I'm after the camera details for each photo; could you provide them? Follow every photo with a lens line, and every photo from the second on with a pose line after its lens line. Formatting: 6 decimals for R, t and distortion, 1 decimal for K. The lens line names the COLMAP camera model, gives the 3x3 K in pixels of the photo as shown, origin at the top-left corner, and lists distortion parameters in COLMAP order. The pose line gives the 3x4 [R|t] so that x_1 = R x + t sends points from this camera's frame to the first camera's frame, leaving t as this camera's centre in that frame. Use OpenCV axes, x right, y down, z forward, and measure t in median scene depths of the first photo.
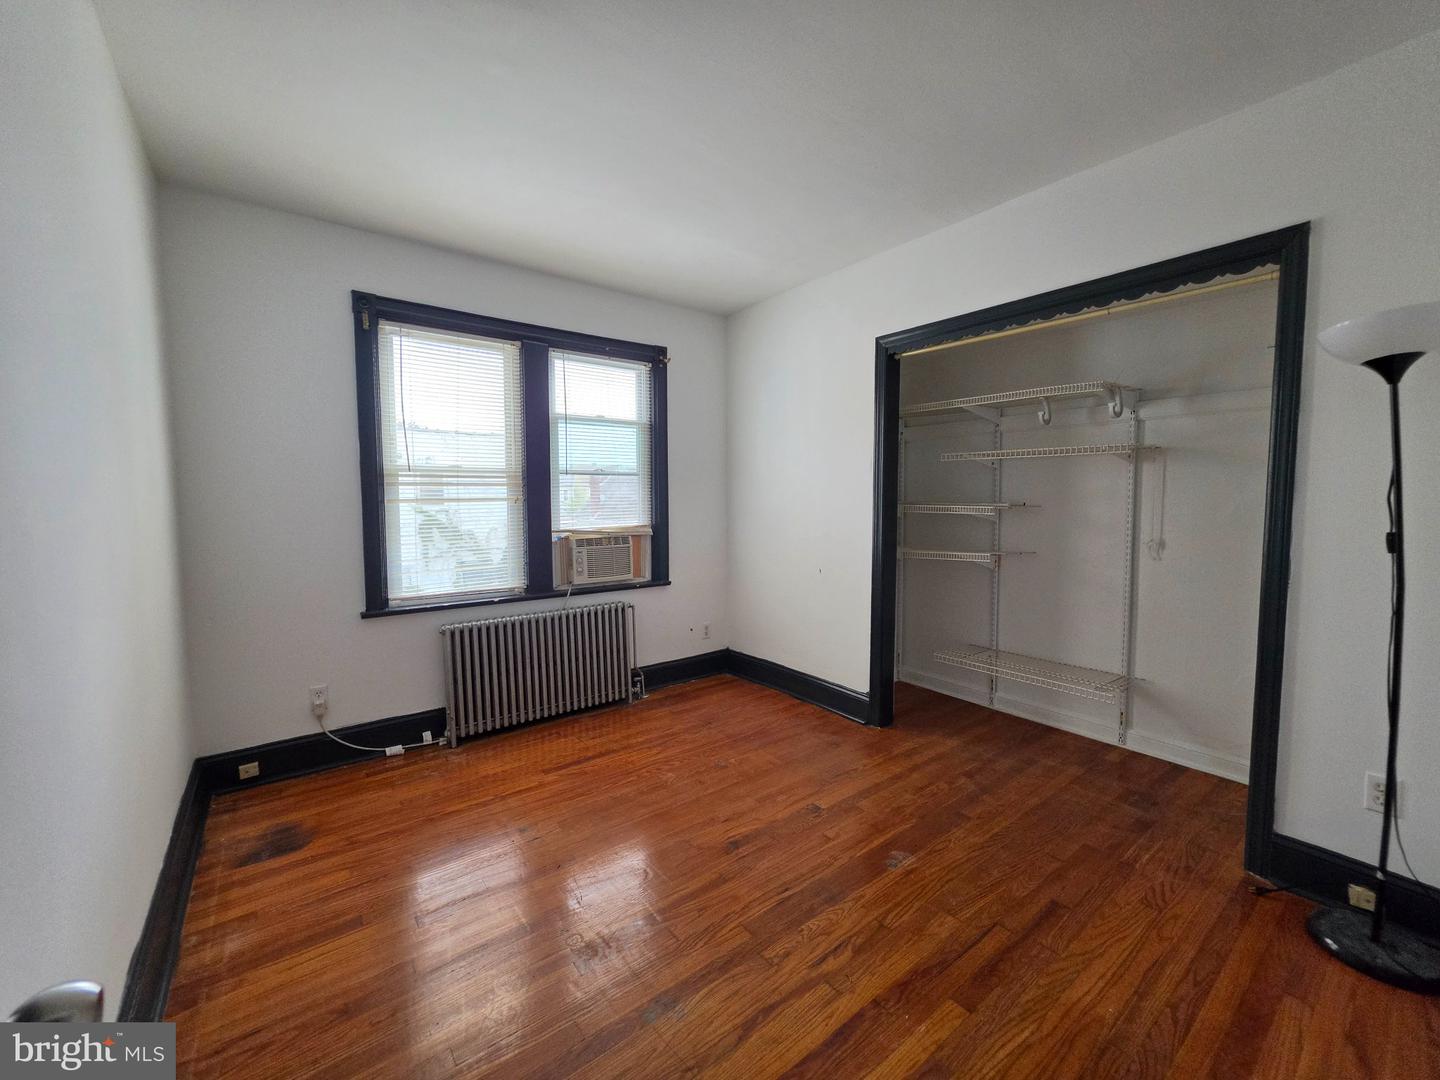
lens RADIAL K [[580.6, 0, 721.4], [0, 580.6, 540.3], [0, 0, 1]] dist [-0.001056, -0.000124]
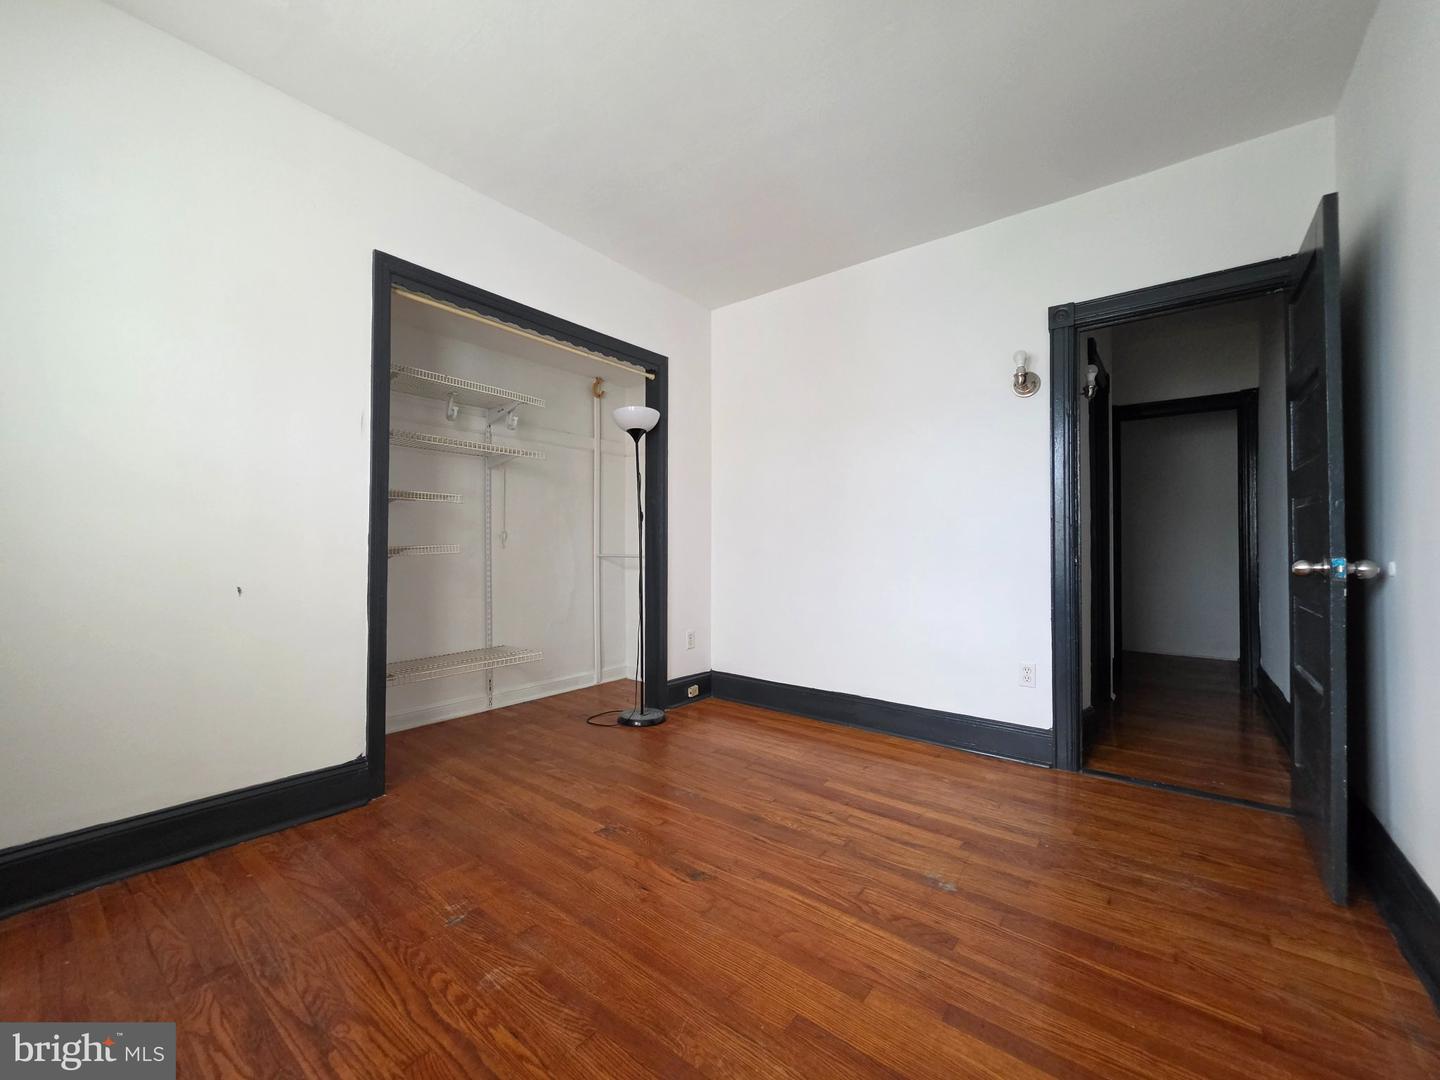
lens RADIAL K [[580.6, 0, 721.9], [0, 580.6, 535.1], [0, 0, 1]] dist [-0.001056, -0.000124]
pose [[-0.242022, 0.014414, 0.970164, -0.620602], [0.076385, 0.997069, 0.004242, 0.043655], [-0.967259, 0.075132, -0.242413, 0.905473]]
